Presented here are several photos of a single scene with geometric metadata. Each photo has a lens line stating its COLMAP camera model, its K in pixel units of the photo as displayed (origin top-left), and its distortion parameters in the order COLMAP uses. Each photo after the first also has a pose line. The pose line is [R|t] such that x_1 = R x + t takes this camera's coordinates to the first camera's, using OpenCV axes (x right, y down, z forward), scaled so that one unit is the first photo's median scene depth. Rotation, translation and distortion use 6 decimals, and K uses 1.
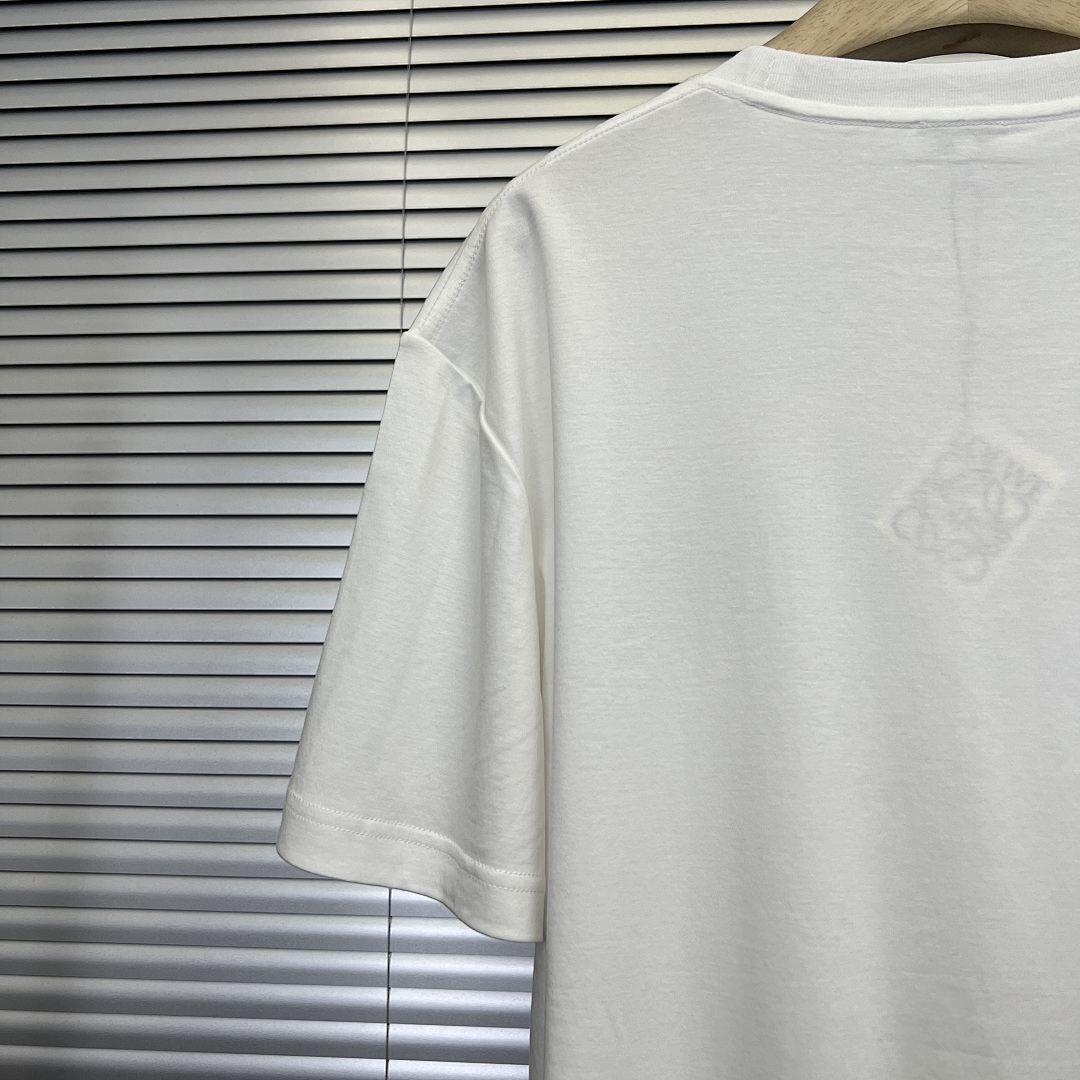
lens RADIAL K [[1099.3, 0, 541.0], [0, 1099.3, 542.7], [0, 0, 1]] dist [0.002020, 0.000000]
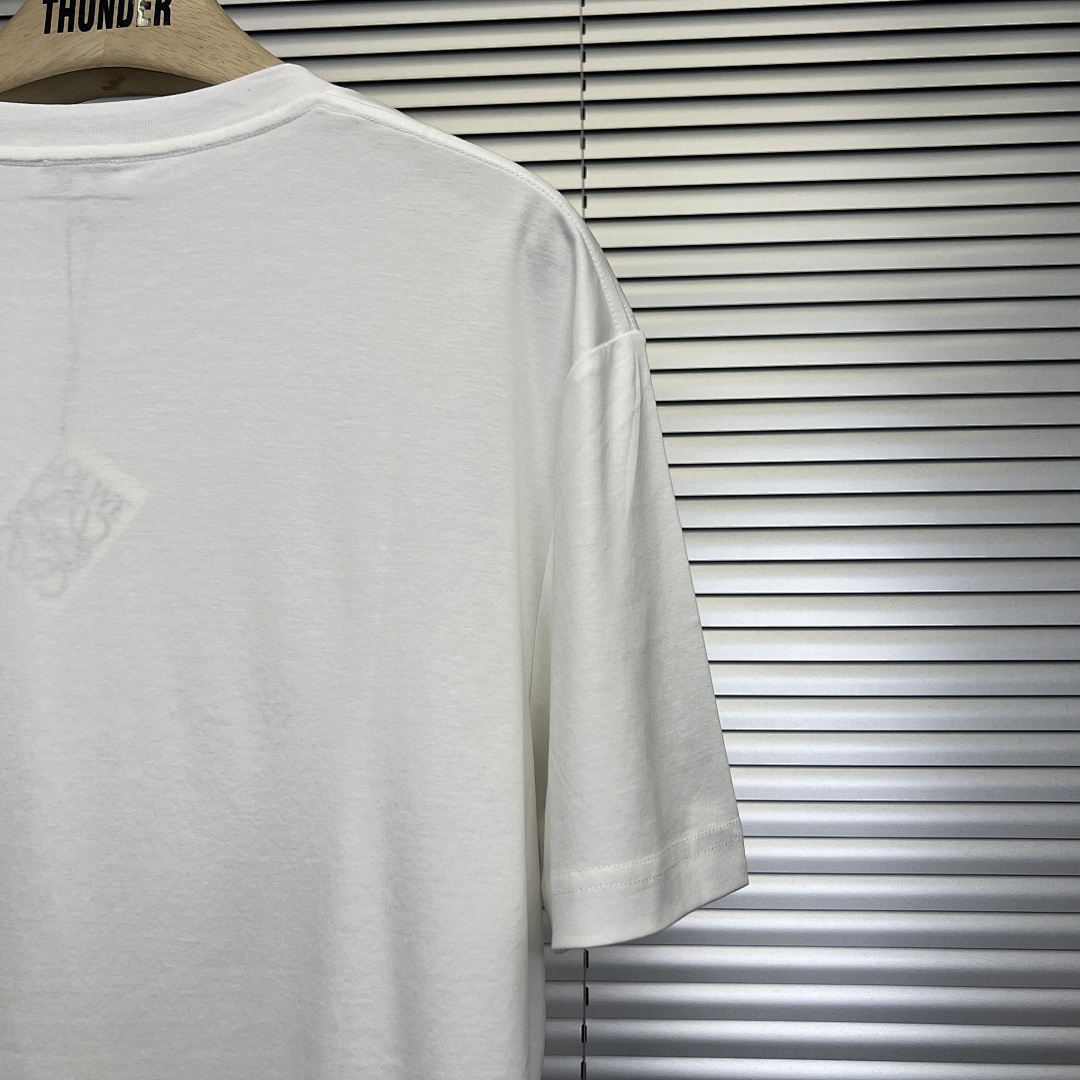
lens RADIAL K [[1099.3, 0, 536.8], [0, 1099.3, 539.0], [0, 0, 1]] dist [0.002020, 0.000000]
pose [[0.999855, -0.010434, 0.013472, 0.808086], [0.010652, 0.999812, -0.016189, 0.001565], [-0.013301, 0.016330, 0.999778, -0.053206]]
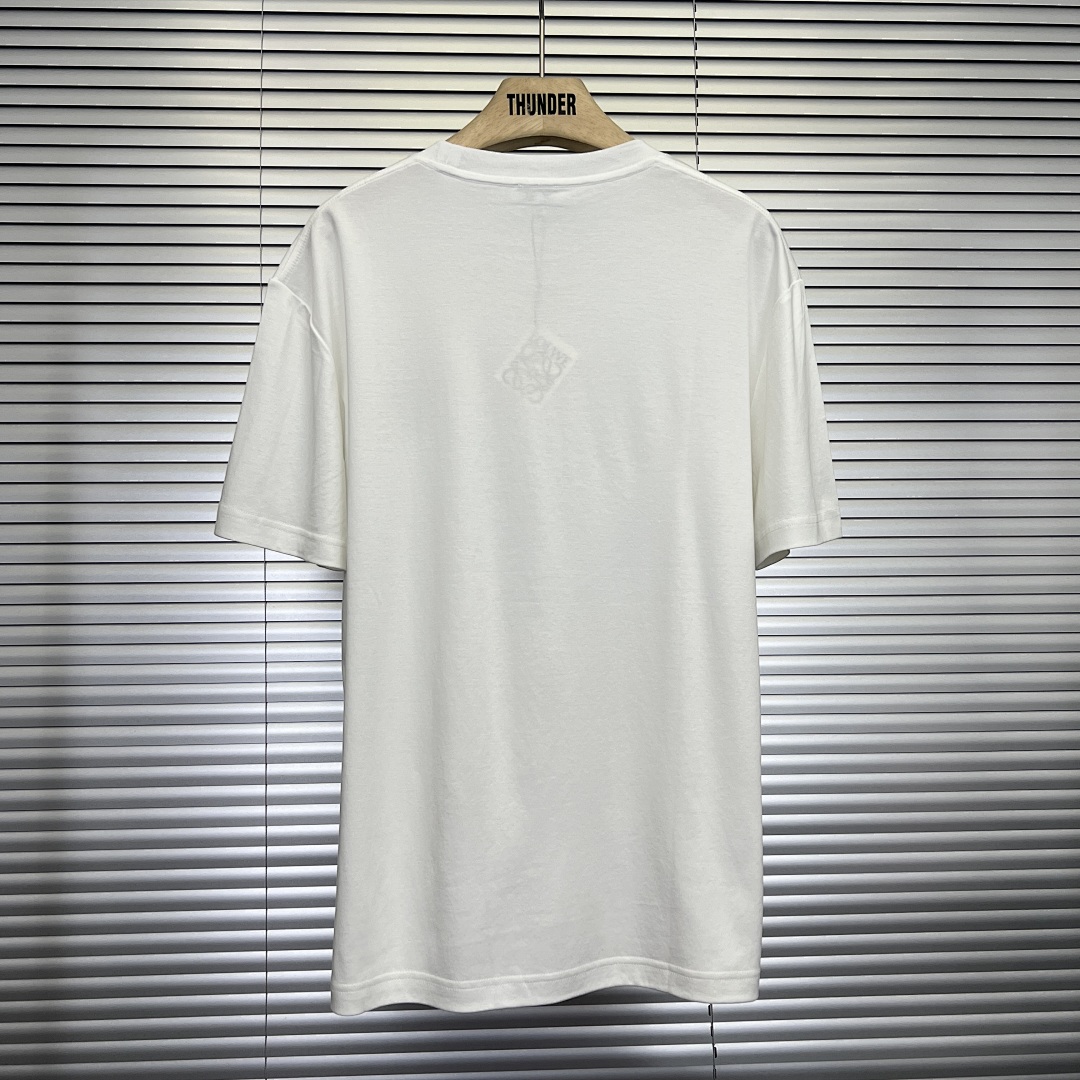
lens RADIAL K [[1099.3, 0, 532.7], [0, 1099.3, 572.3], [0, 0, 1]] dist [0.002020, 0.000000]
pose [[0.991039, -0.018113, 0.132340, 0.080259], [0.002289, 0.992921, 0.118752, 0.107945], [-0.133554, -0.117385, 0.984065, -1.188281]]
